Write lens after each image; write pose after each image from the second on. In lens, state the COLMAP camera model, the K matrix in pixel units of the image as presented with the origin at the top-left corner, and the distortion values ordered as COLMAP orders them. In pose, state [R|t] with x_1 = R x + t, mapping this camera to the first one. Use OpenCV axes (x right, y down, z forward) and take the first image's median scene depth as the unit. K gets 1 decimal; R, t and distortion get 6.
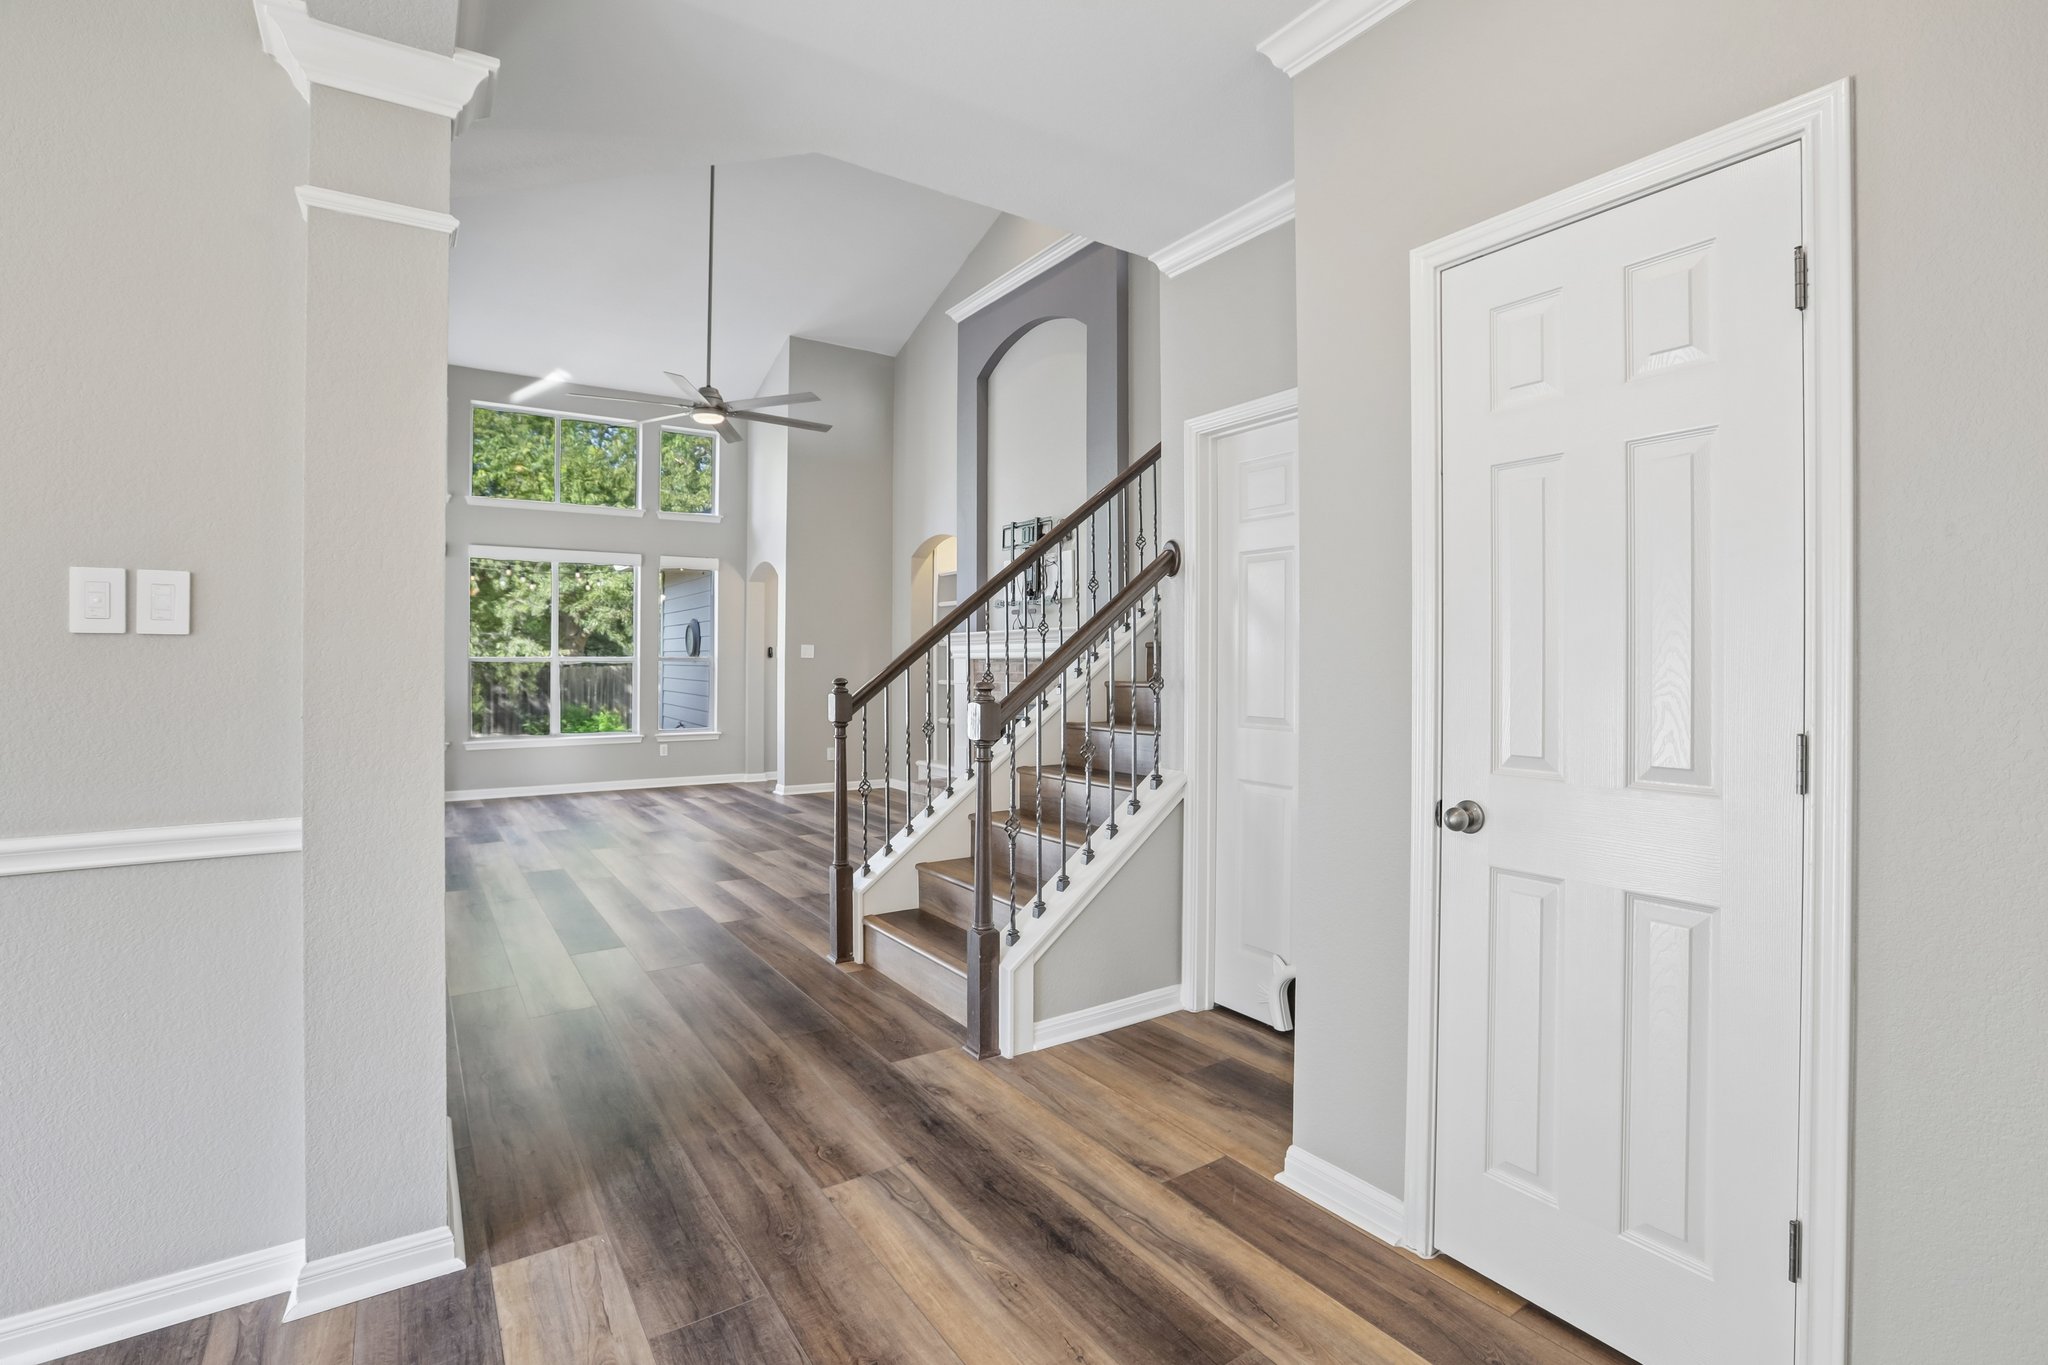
lens RADIAL K [[930.9, 0, 1002.3], [0, 930.9, 651.9], [0, 0, 1]] dist [-0.048199, 0.013592]
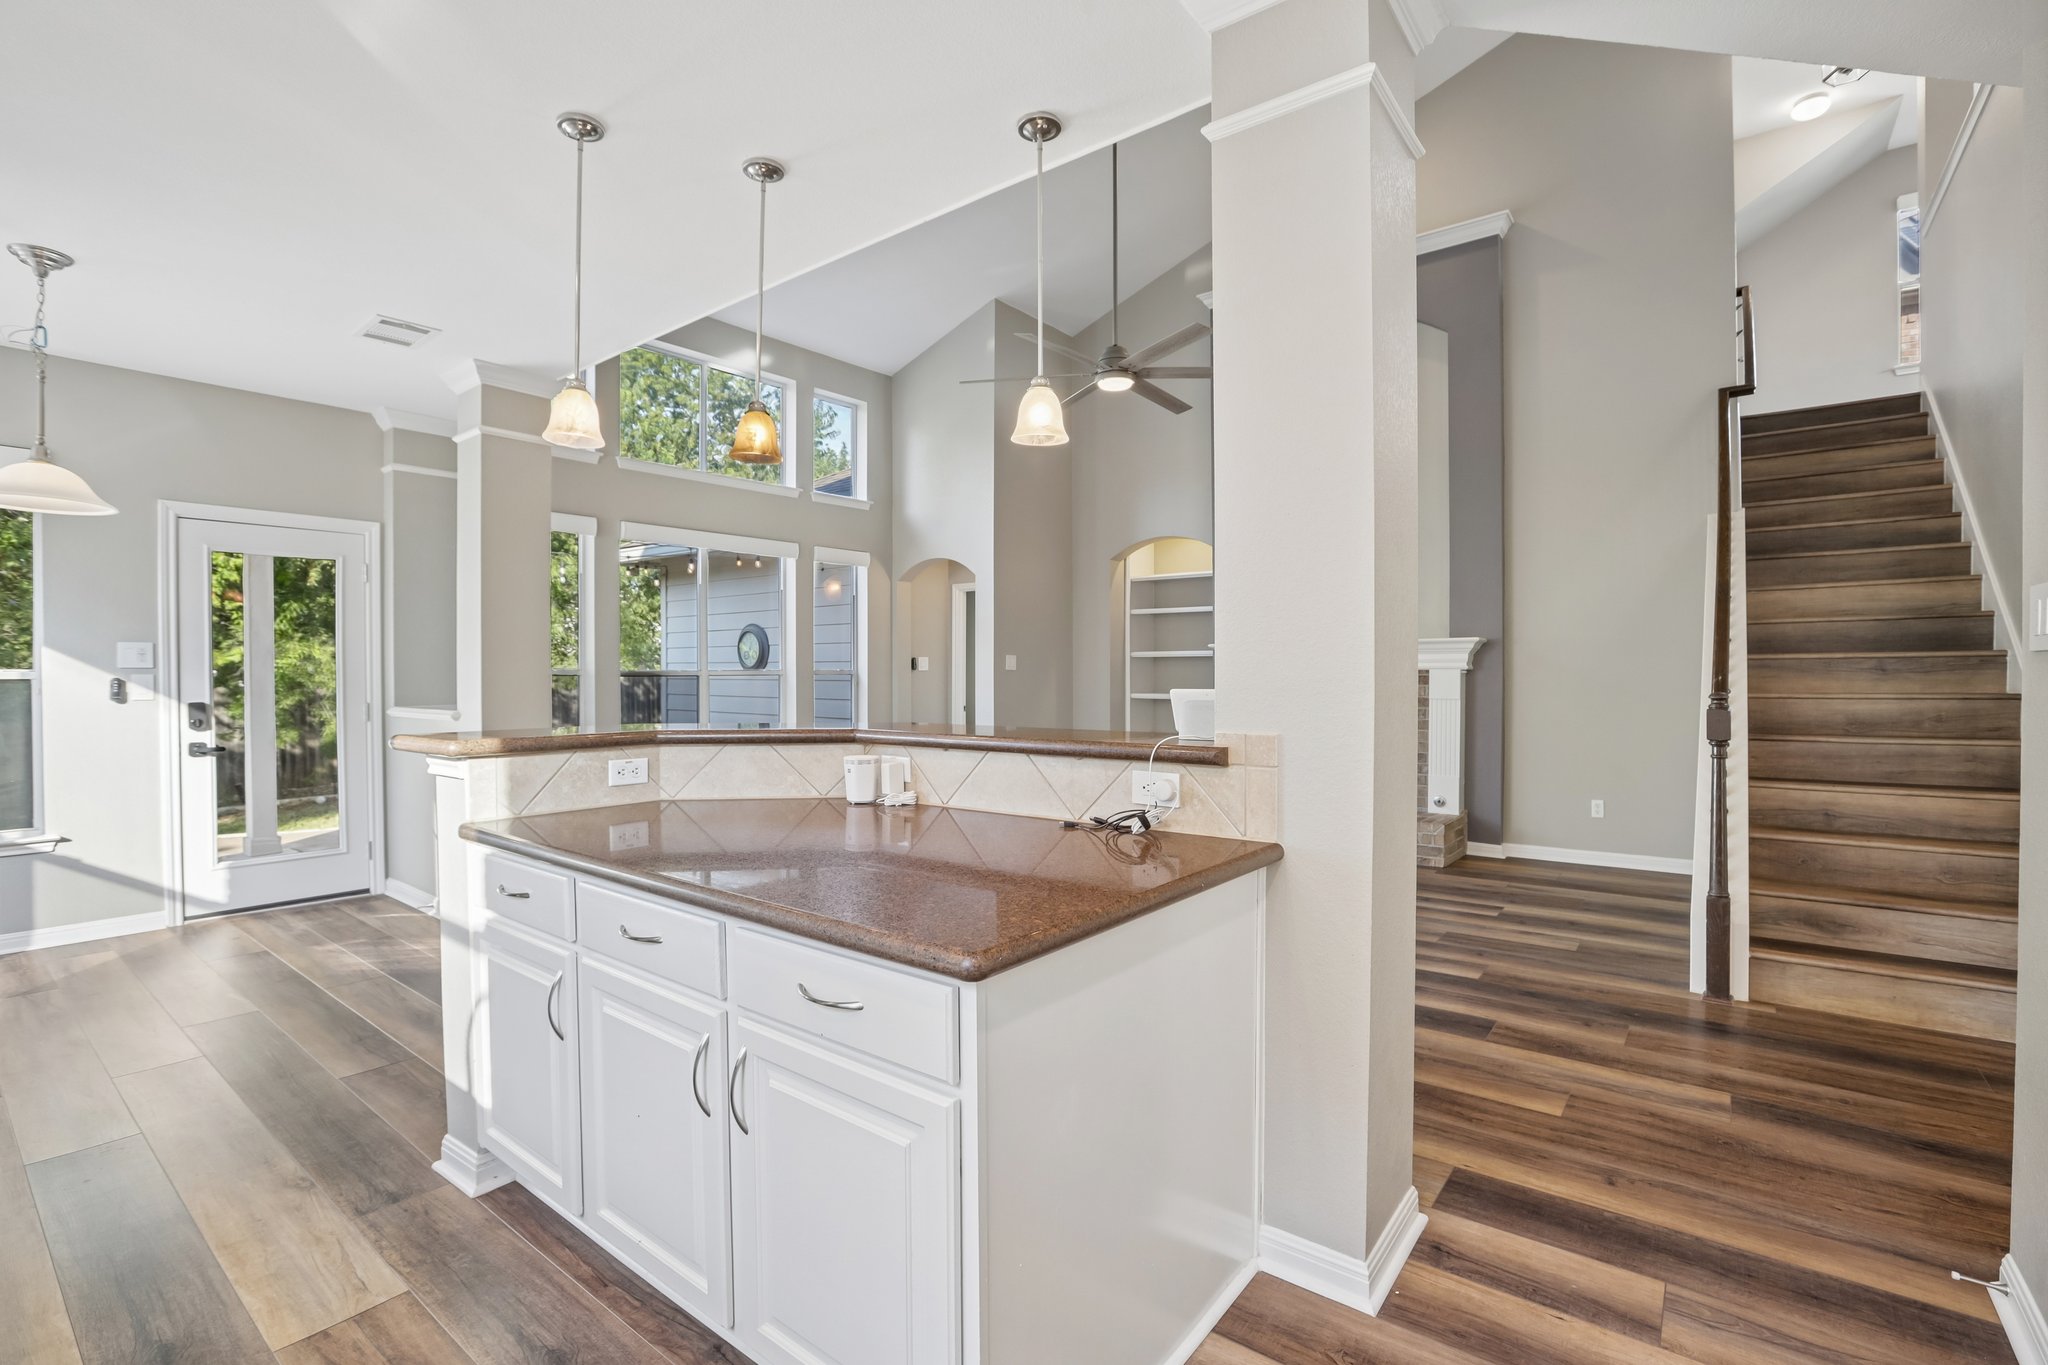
lens RADIAL K [[930.9, 0, 1031.9], [0, 930.9, 671.1], [0, 0, 1]] dist [-0.048199, 0.013592]
pose [[0.946567, -0.000148, 0.322506, -0.506202], [-0.002093, 0.999976, 0.006601, 0.002088], [-0.322499, -0.006923, 0.946544, 0.173416]]
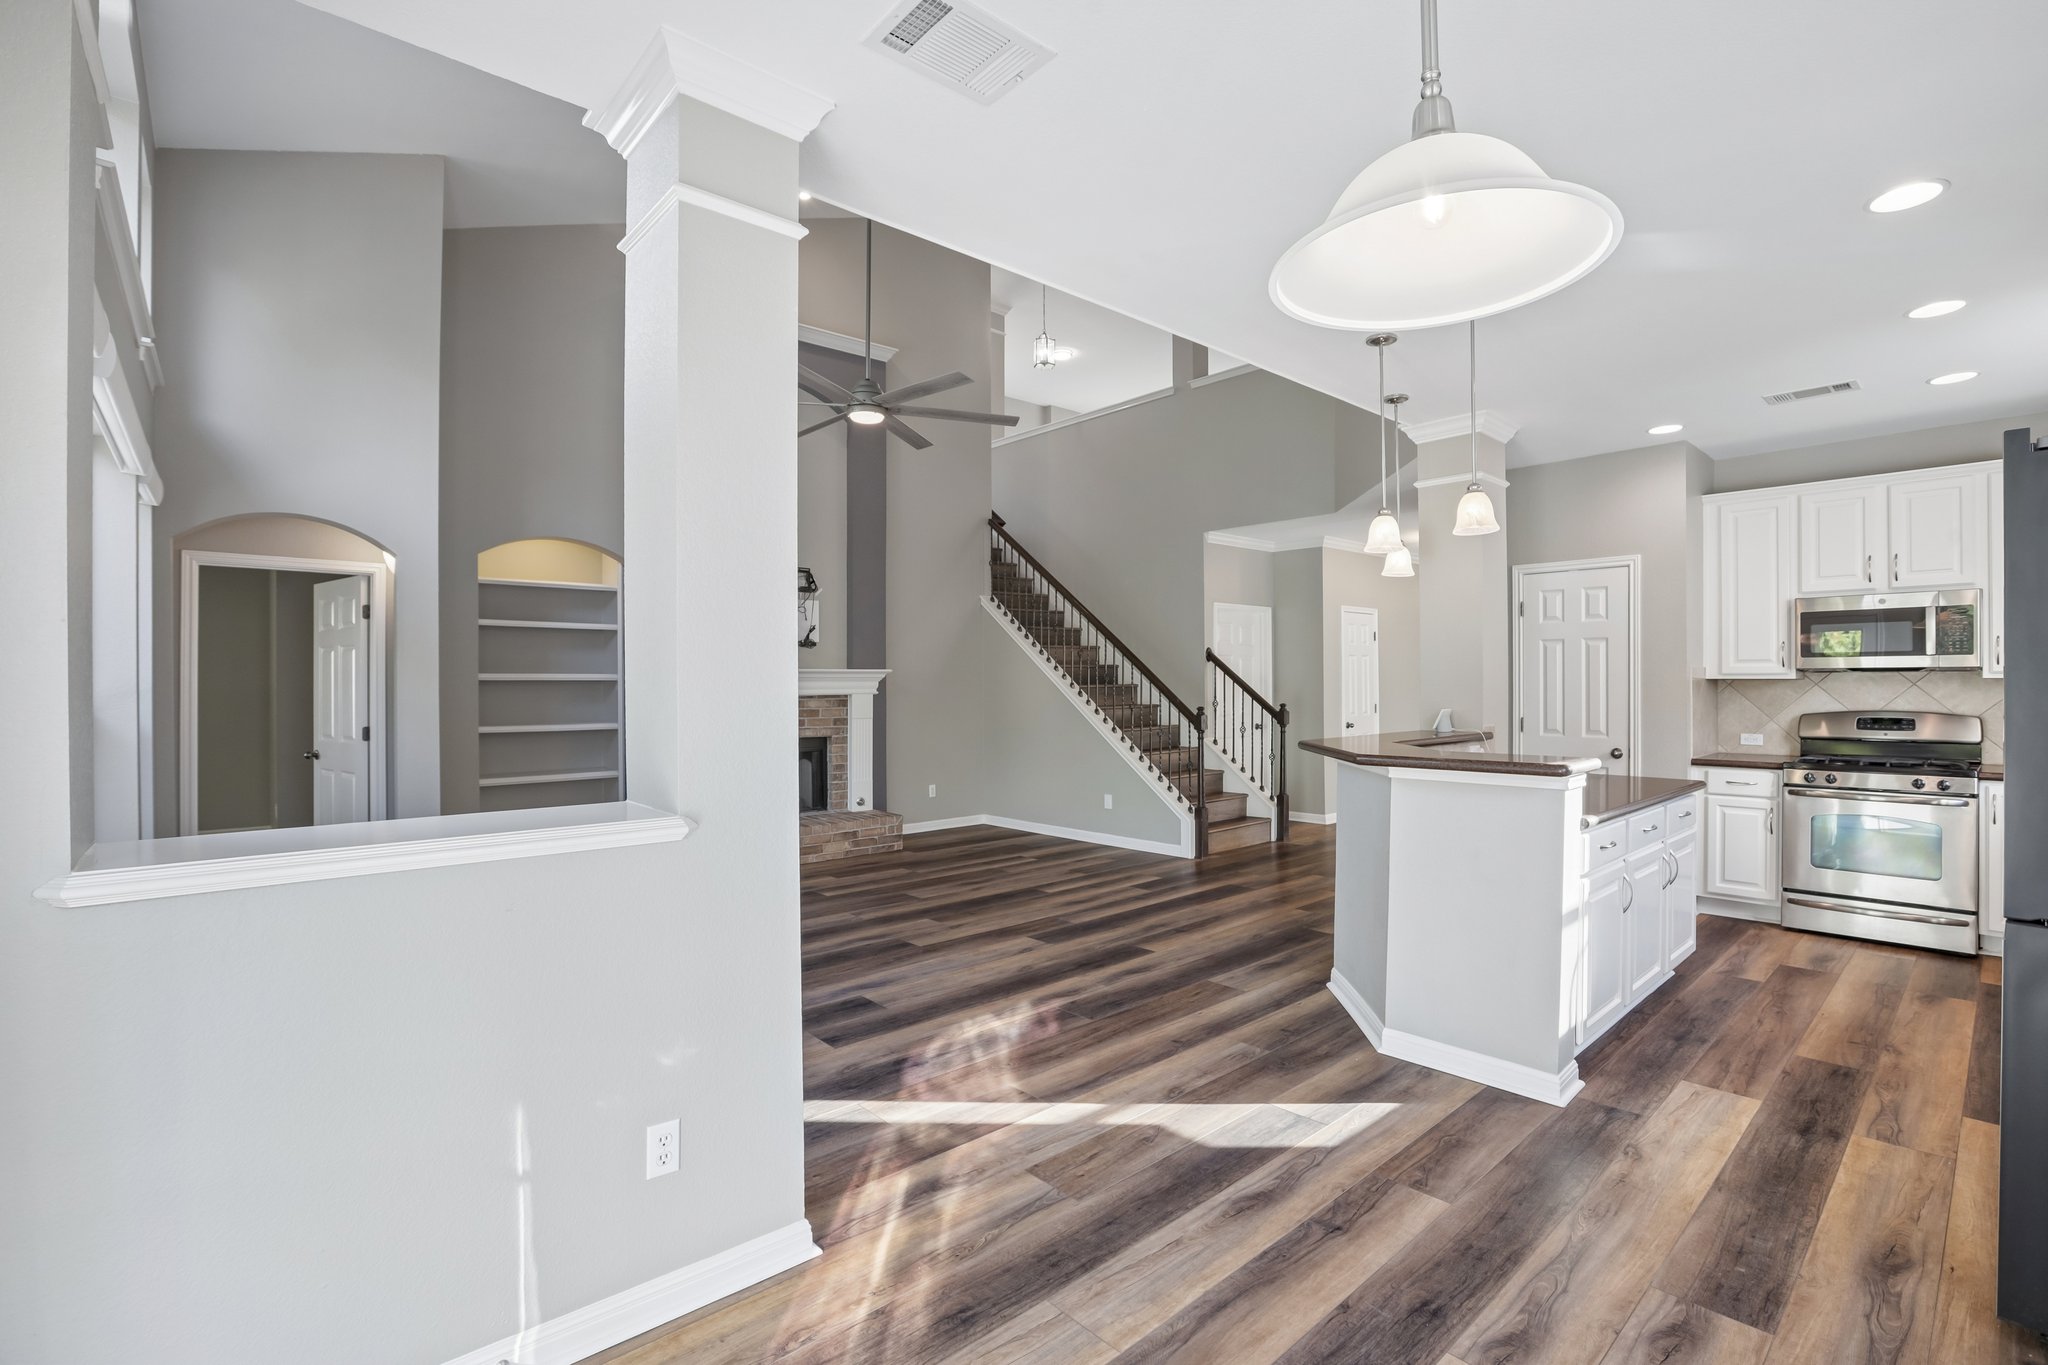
lens RADIAL K [[930.9, 0, 1026.7], [0, 930.9, 672.1], [0, 0, 1]] dist [-0.048199, 0.013592]
pose [[-0.145434, 0.011931, 0.989296, -0.907775], [-0.000257, 0.999927, -0.012097, -0.006600], [-0.989368, -0.002014, -0.145420, 0.748447]]
